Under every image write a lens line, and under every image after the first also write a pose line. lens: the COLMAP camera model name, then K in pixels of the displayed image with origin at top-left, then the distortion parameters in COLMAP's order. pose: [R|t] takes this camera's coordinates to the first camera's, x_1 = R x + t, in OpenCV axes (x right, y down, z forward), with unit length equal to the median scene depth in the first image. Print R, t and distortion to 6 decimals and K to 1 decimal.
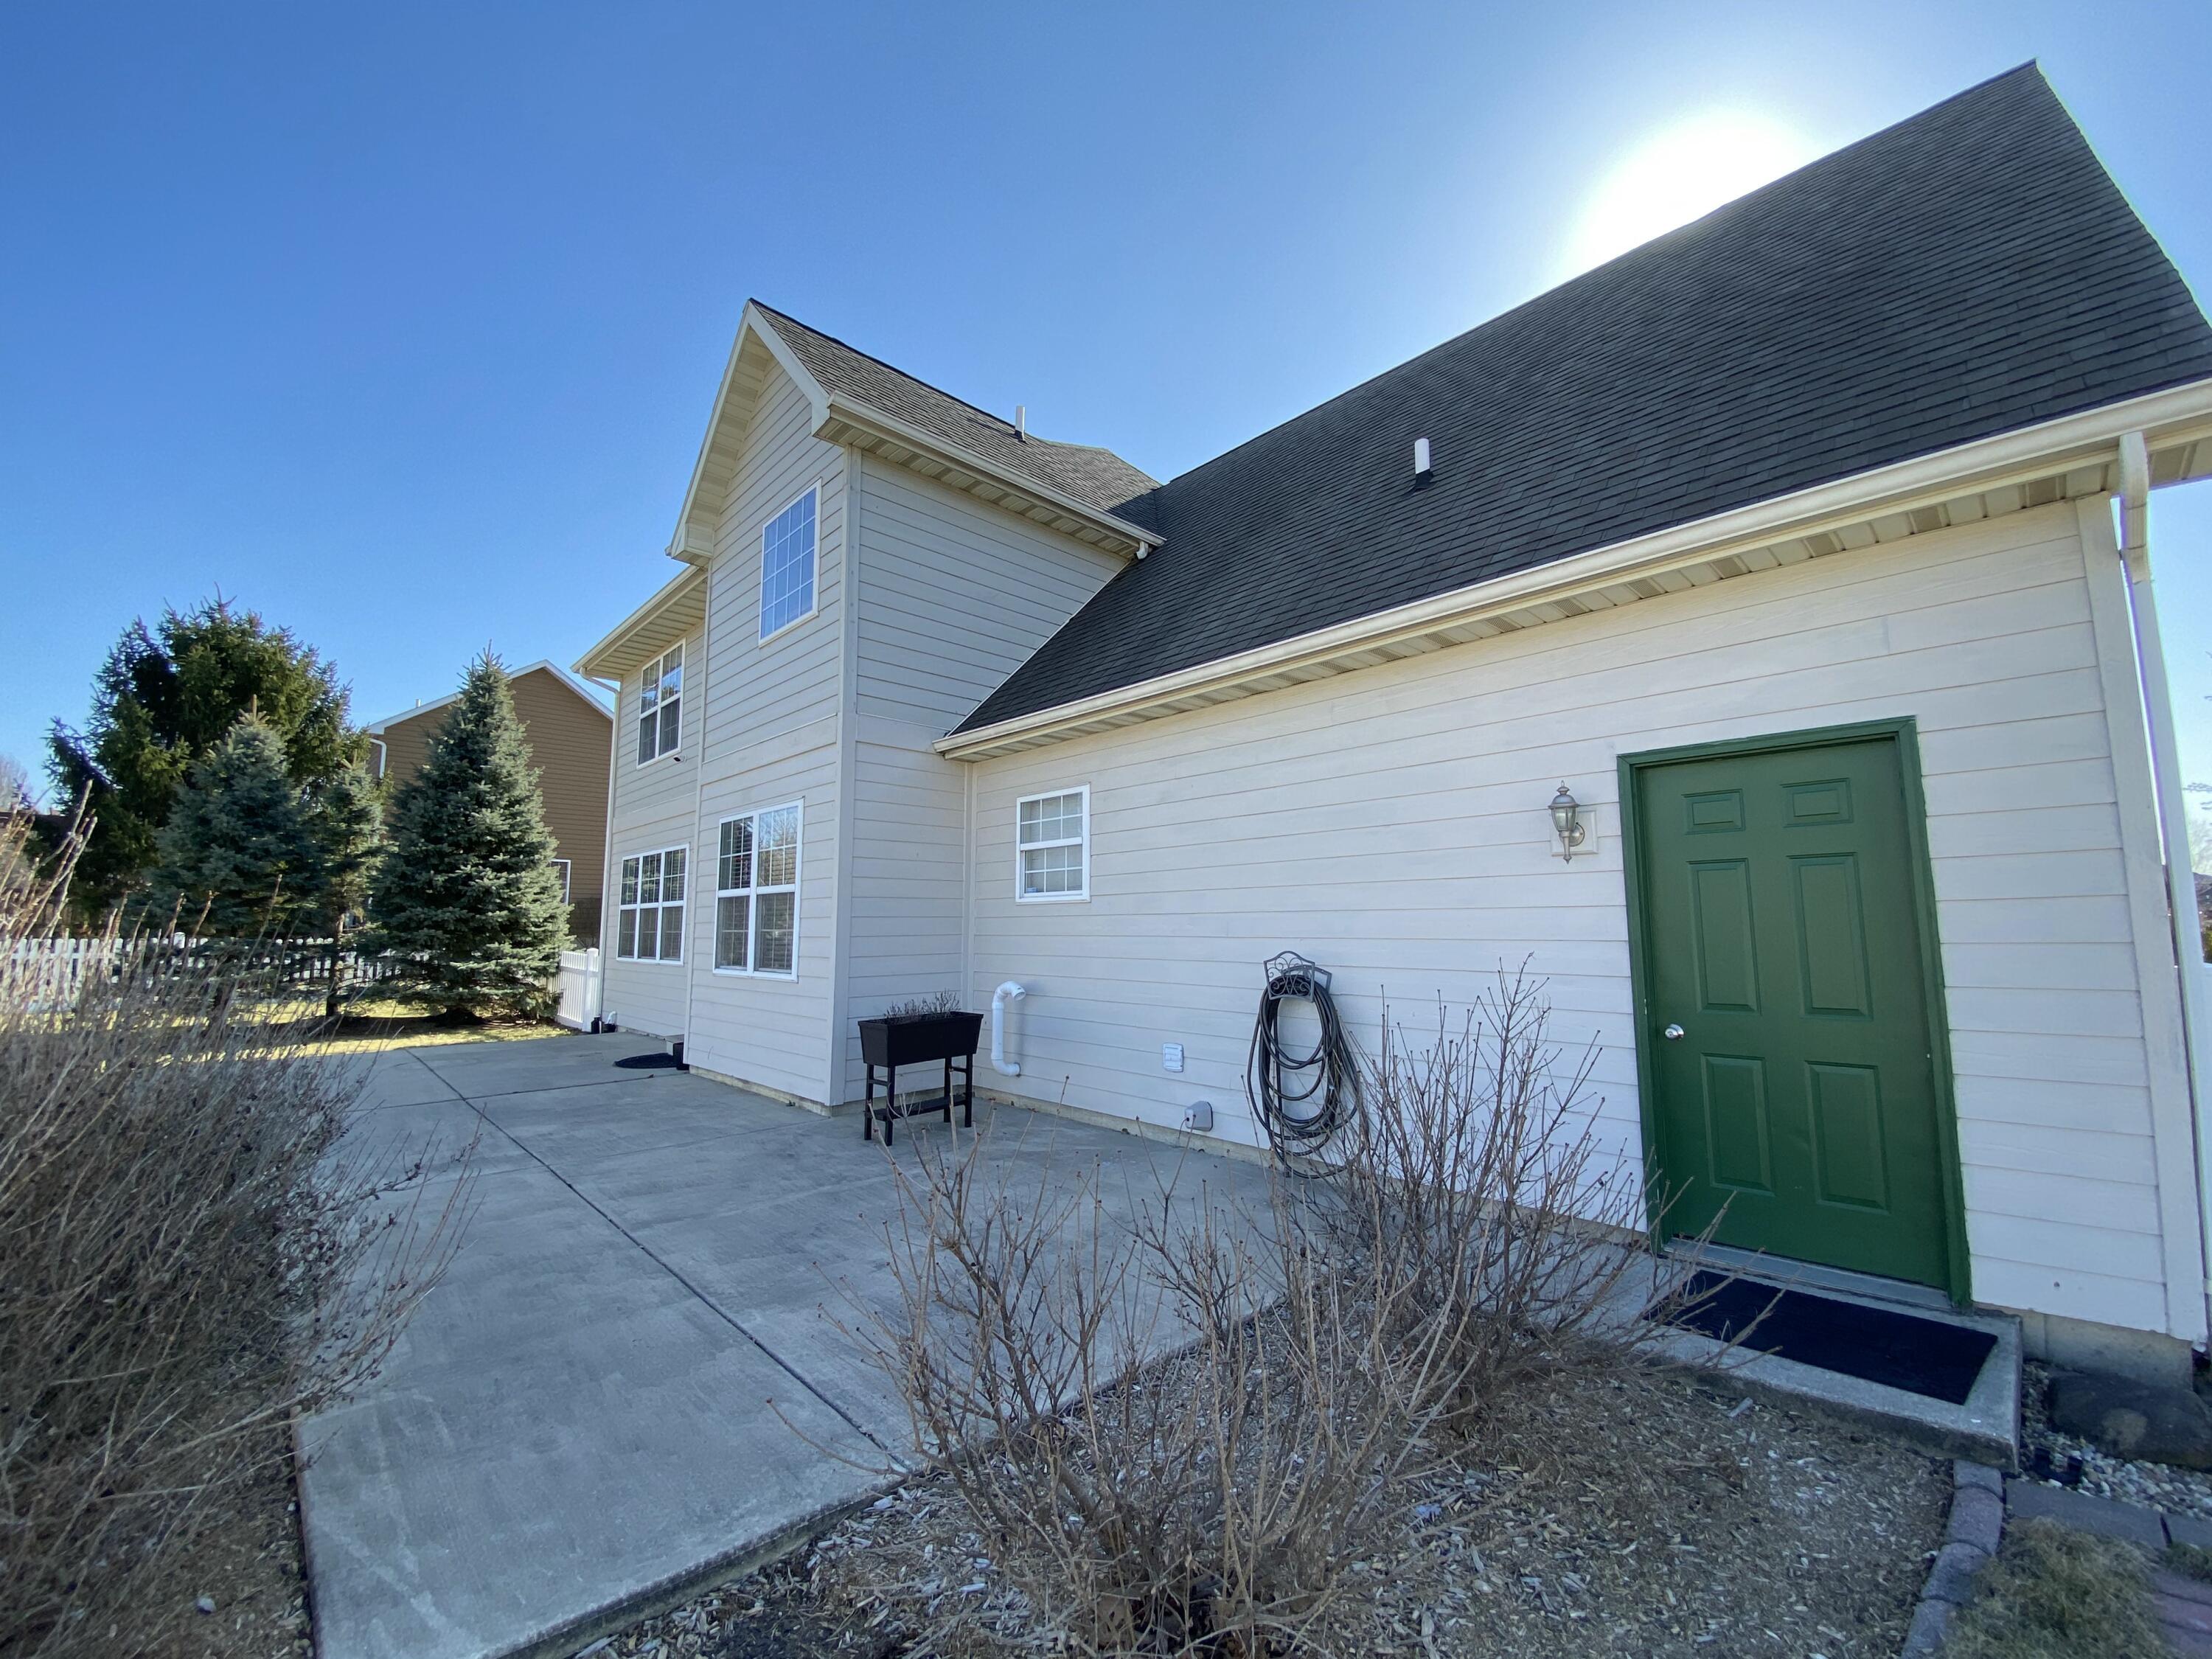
lens RADIAL K [[885.8, 0, 1116.3], [0, 885.8, 831.8], [0, 0, 1]] dist [0.039152, -0.026788]
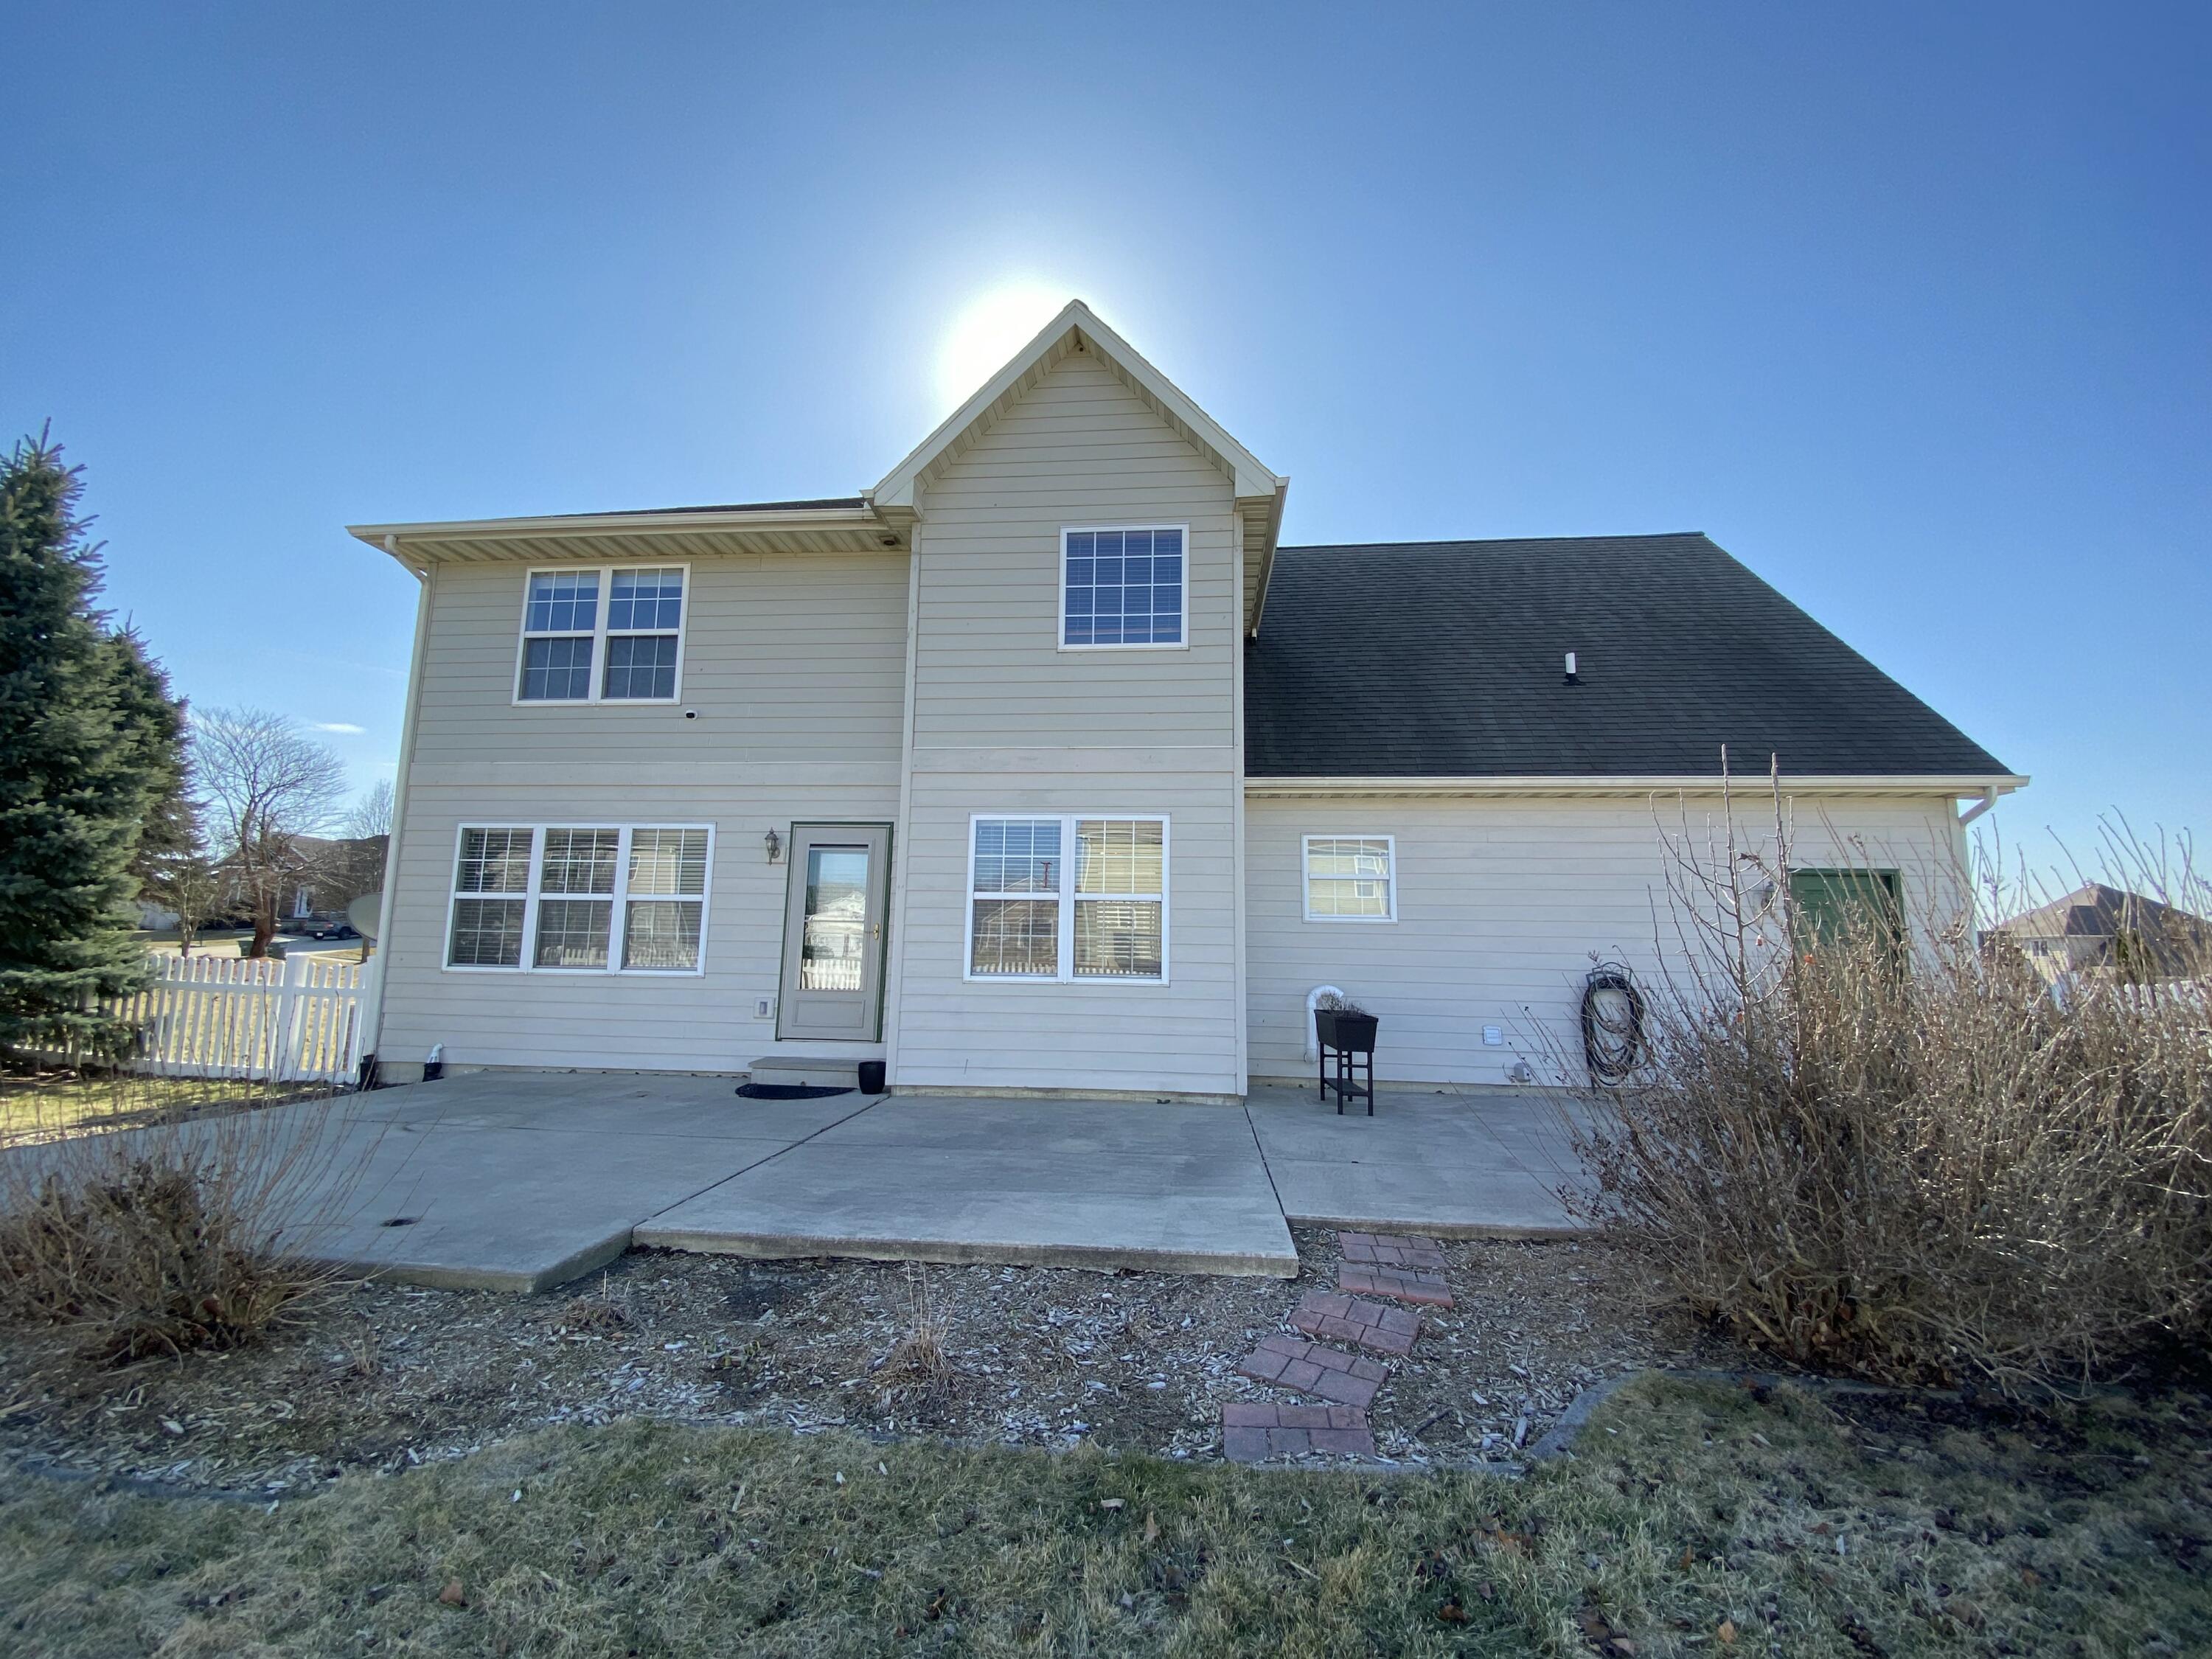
lens RADIAL K [[906.0, 0, 1106.0], [0, 906.0, 829.5], [0, 0, 1]] dist [0.042085, -0.039473]
pose [[0.753388, 0.110602, 0.648208, -1.201574], [-0.091071, 0.993804, -0.063721, 0.061785], [-0.651239, -0.011026, 0.758792, 0.241513]]
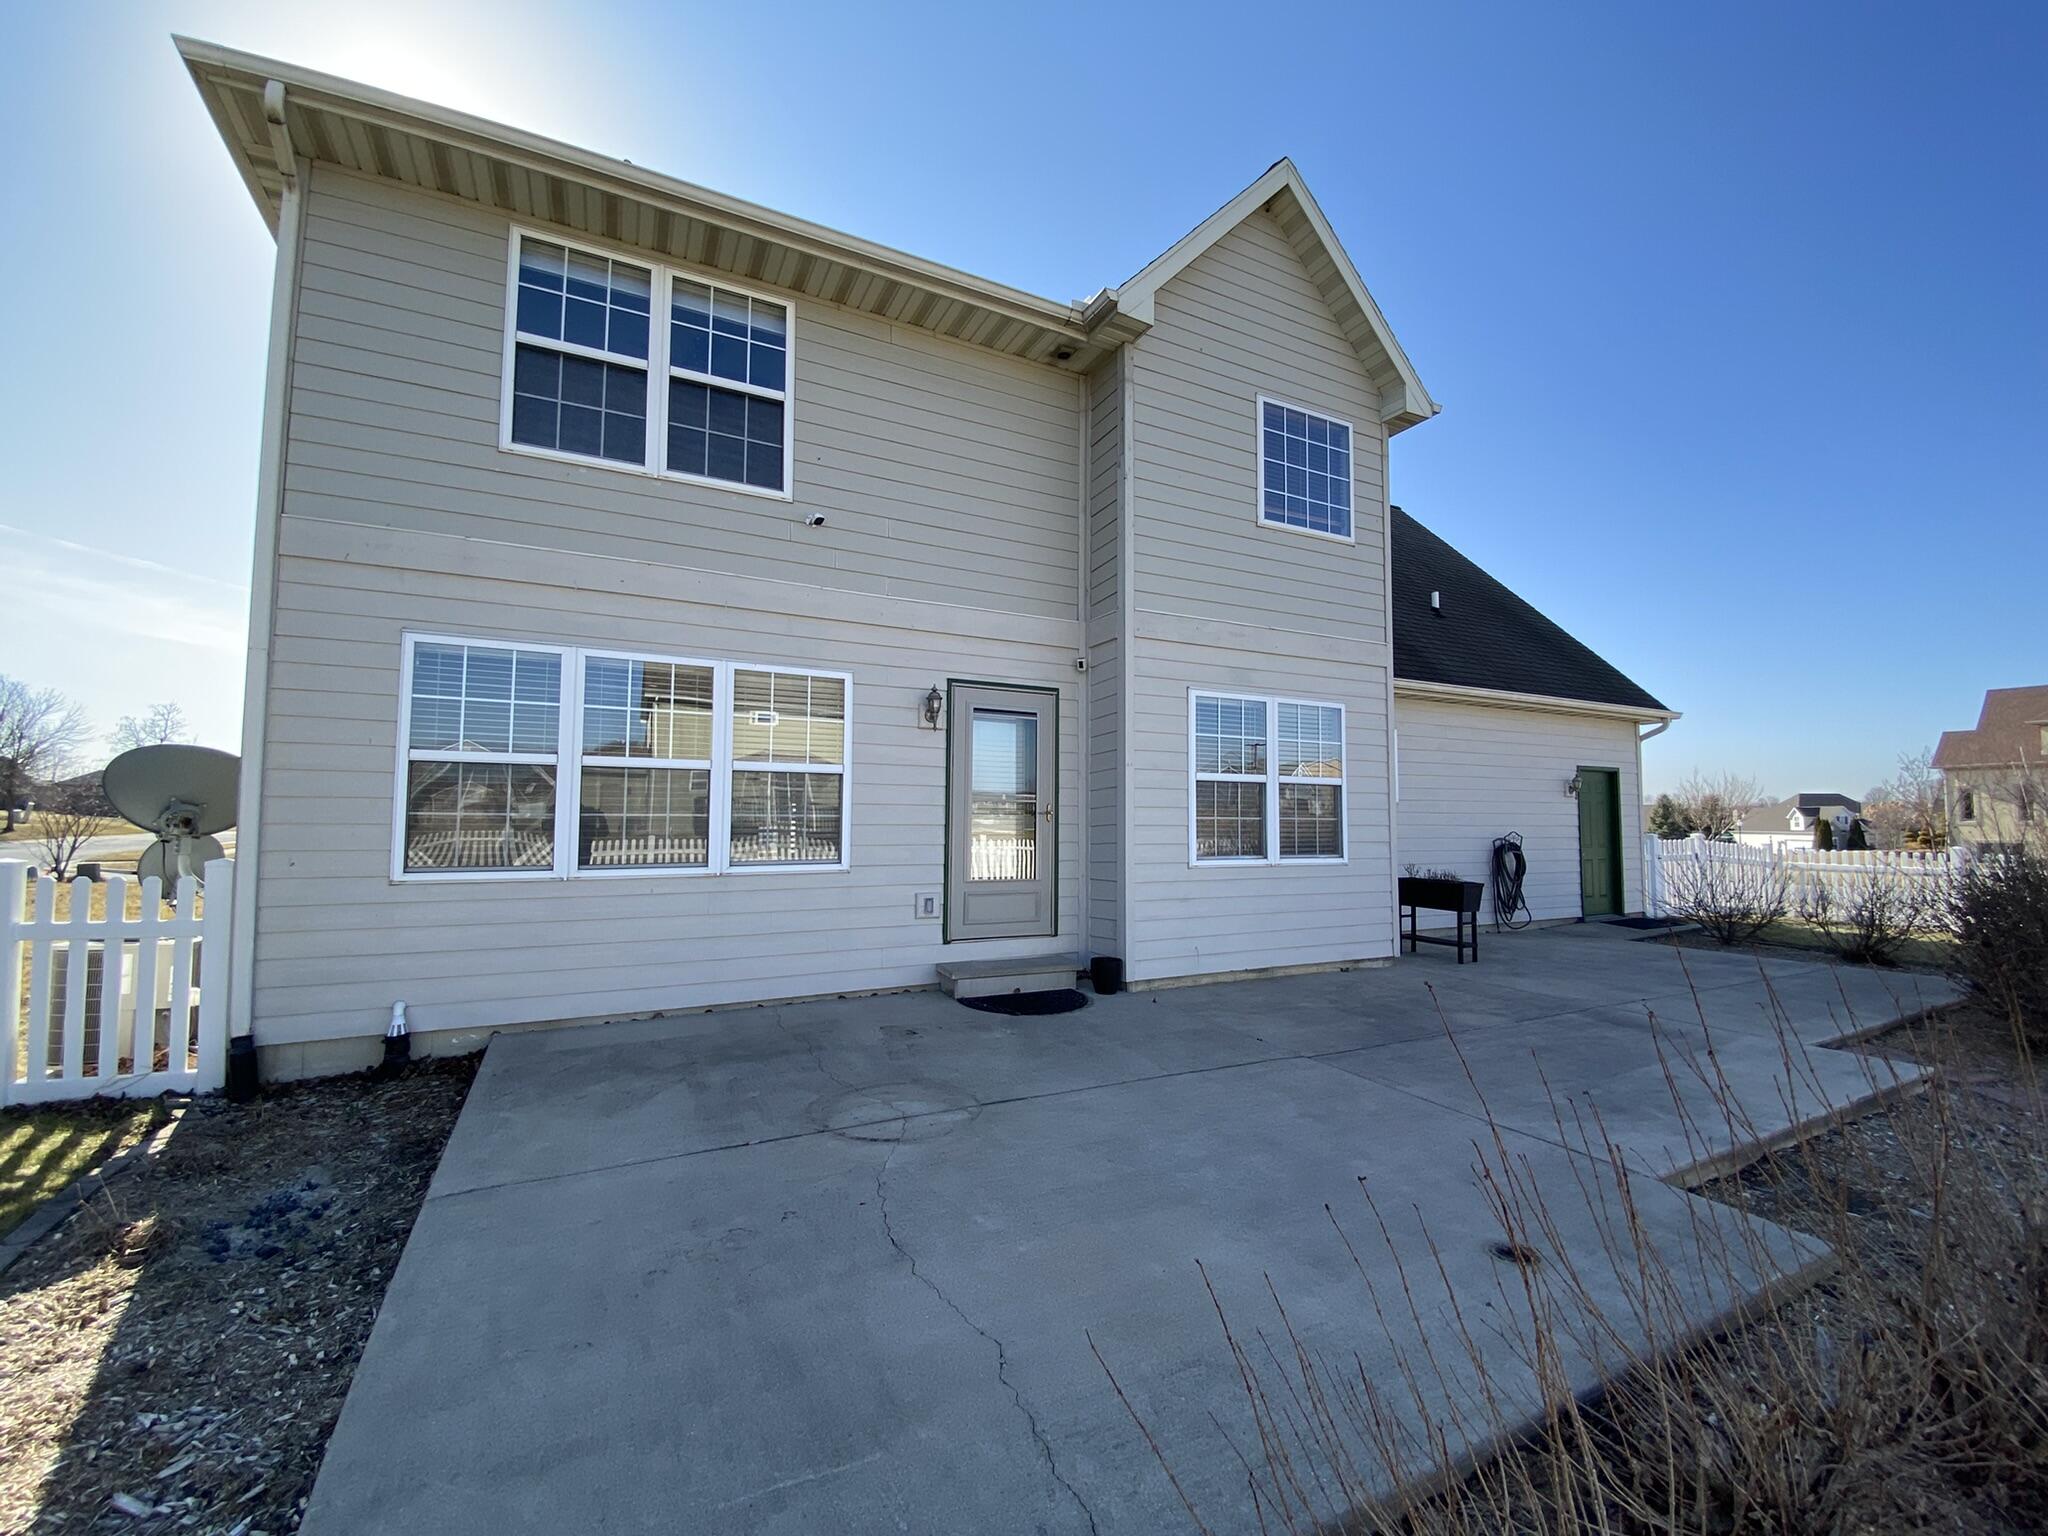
lens RADIAL K [[820.1, 0, 1033.5], [0, 820.1, 770.2], [0, 0, 1]] dist [0.039152, -0.026788]
pose [[0.289091, 0.066885, 0.954962, -1.571721], [-0.109042, 0.993364, -0.036565, 0.139045], [-0.951071, -0.093560, 0.294466, 1.137422]]
